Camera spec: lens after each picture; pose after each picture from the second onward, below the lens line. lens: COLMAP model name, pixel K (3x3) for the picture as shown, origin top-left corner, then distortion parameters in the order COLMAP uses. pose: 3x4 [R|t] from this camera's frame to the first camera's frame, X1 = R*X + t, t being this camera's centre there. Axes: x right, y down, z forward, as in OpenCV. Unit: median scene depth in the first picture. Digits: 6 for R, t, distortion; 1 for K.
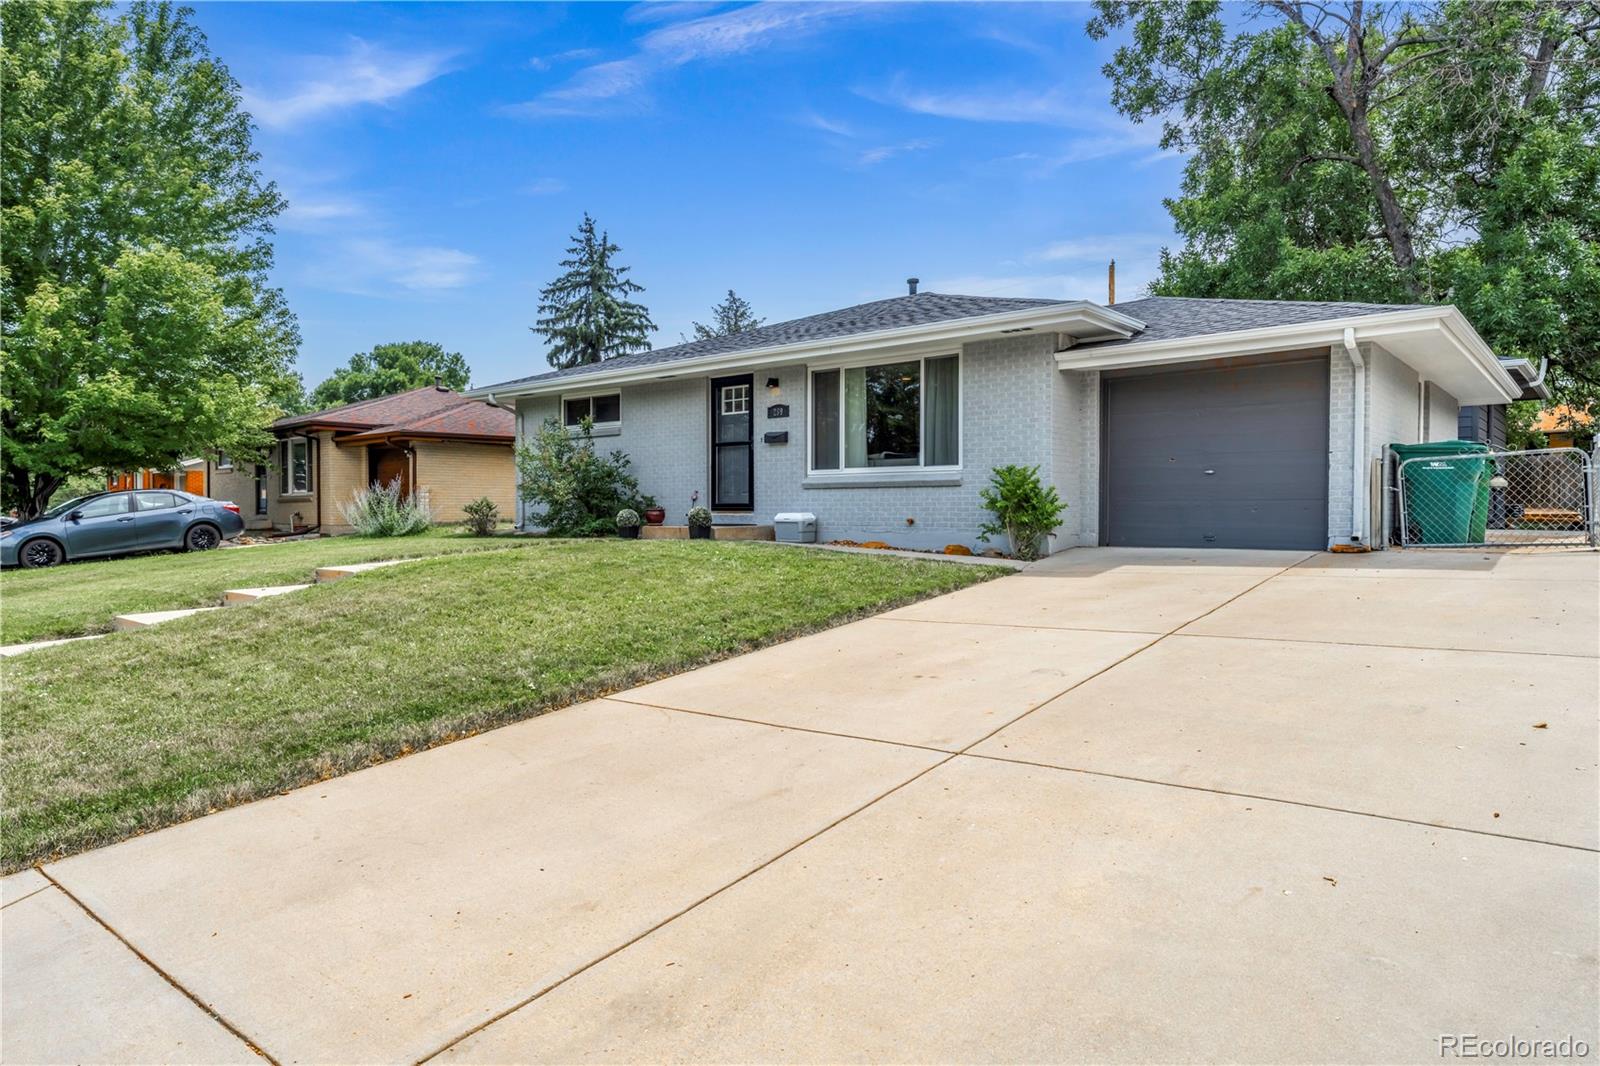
lens RADIAL K [[969.1, 0, 800.0], [0, 969.1, 533.0], [0, 0, 1]] dist [0.000774, 0.000059]
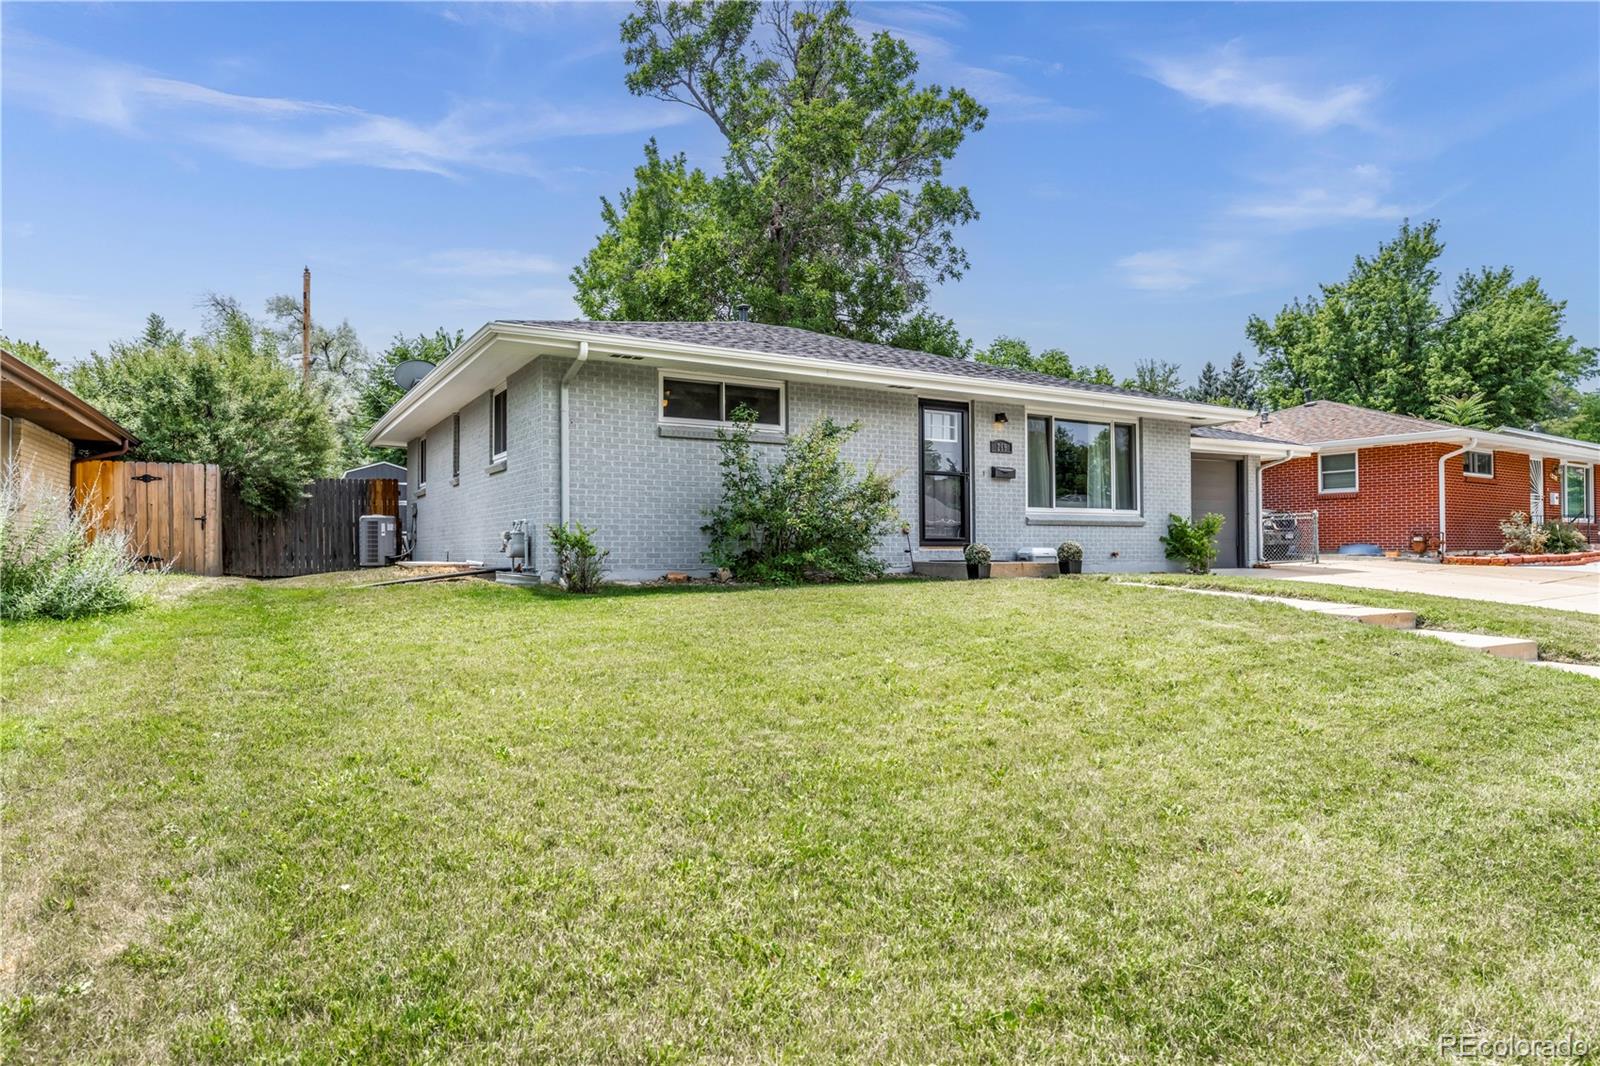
lens RADIAL K [[969.1, 0, 800.0], [0, 969.1, 533.0], [0, 0, 1]] dist [0.000774, 0.000059]
pose [[0.308416, 0.015581, 0.951124, -0.884881], [0.027619, 0.999298, -0.025326, -0.014122], [-0.950850, 0.034080, 0.307769, 0.758884]]
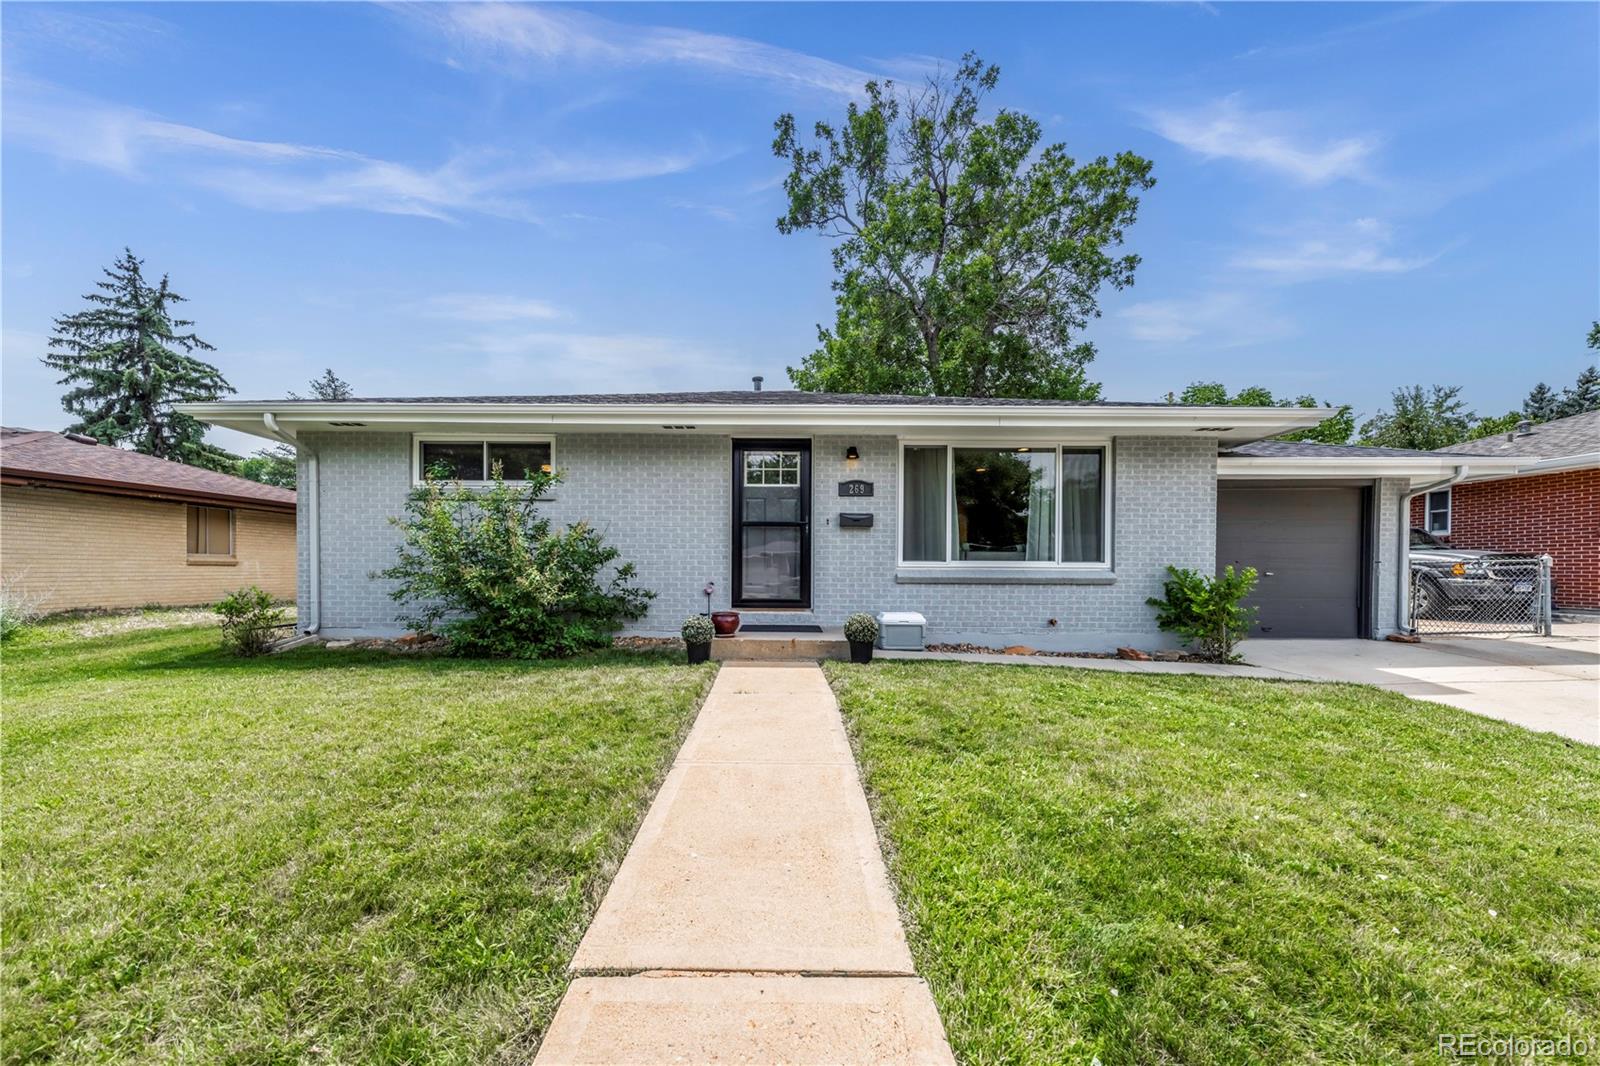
lens RADIAL K [[585.2, 0, 772.7], [0, 585.2, 576.9], [0, 0, 1]] dist [-0.000088, -0.000044]
pose [[0.763888, -0.005183, 0.645328, -0.339006], [0.009771, 0.999946, -0.003536, -0.041853], [-0.645275, 0.009007, 0.763897, 0.566462]]
